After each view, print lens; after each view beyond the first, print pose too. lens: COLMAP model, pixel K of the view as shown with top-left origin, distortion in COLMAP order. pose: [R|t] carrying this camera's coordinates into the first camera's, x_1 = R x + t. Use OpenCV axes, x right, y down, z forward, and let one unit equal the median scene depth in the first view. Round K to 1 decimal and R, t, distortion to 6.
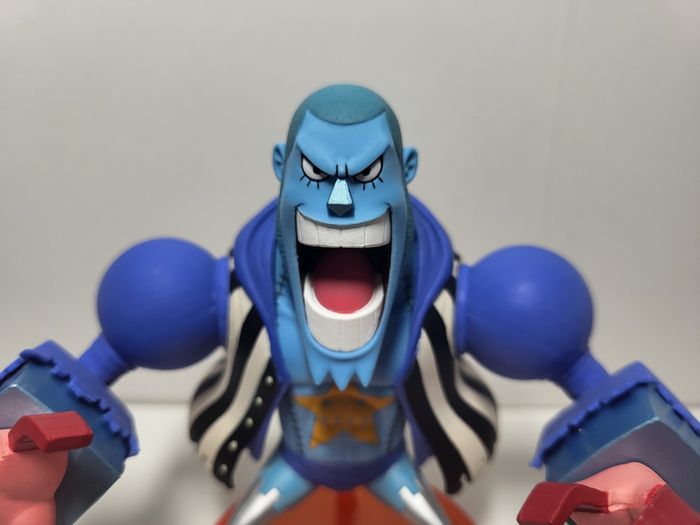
lens RADIAL K [[632.2, 0, 350.0], [0, 632.2, 262.5], [0, 0, 1]] dist [-0.047786, -0.005287]
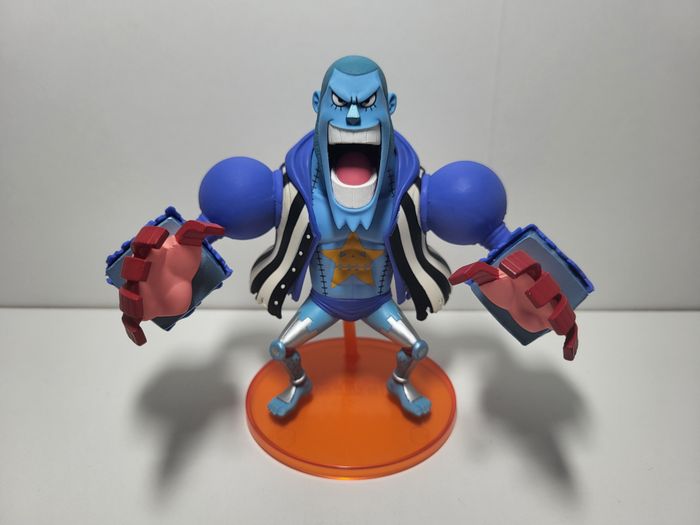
lens RADIAL K [[632.6, 0, 350.0], [0, 632.6, 262.5], [0, 0, 1]] dist [-0.007372, -0.007504]
pose [[0.999945, -0.001285, 0.010422, -0.038399], [0.001699, 0.999203, -0.039875, 0.345245], [-0.010363, 0.039890, 0.999150, -0.707948]]
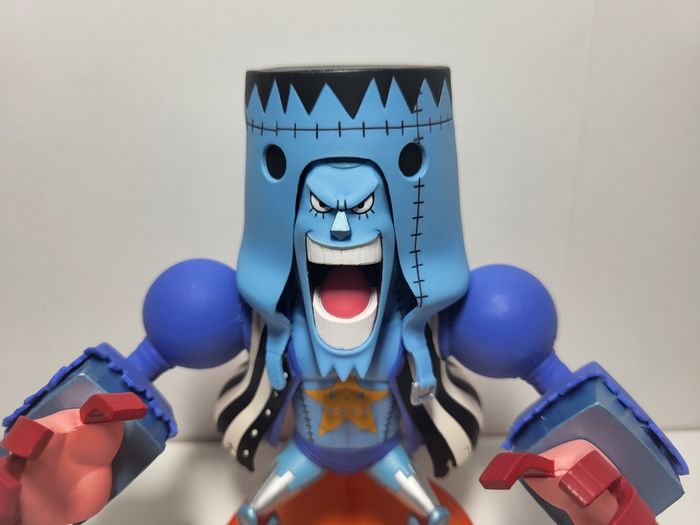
lens RADIAL K [[632.6, 0, 350.0], [0, 632.6, 262.5], [0, 0, 1]] dist [-0.007372, -0.007504]
pose [[0.999598, -0.001490, -0.028301, 0.034174], [0.000373, 0.999223, -0.039408, 0.019076], [0.028338, 0.039382, 0.998822, -0.235104]]
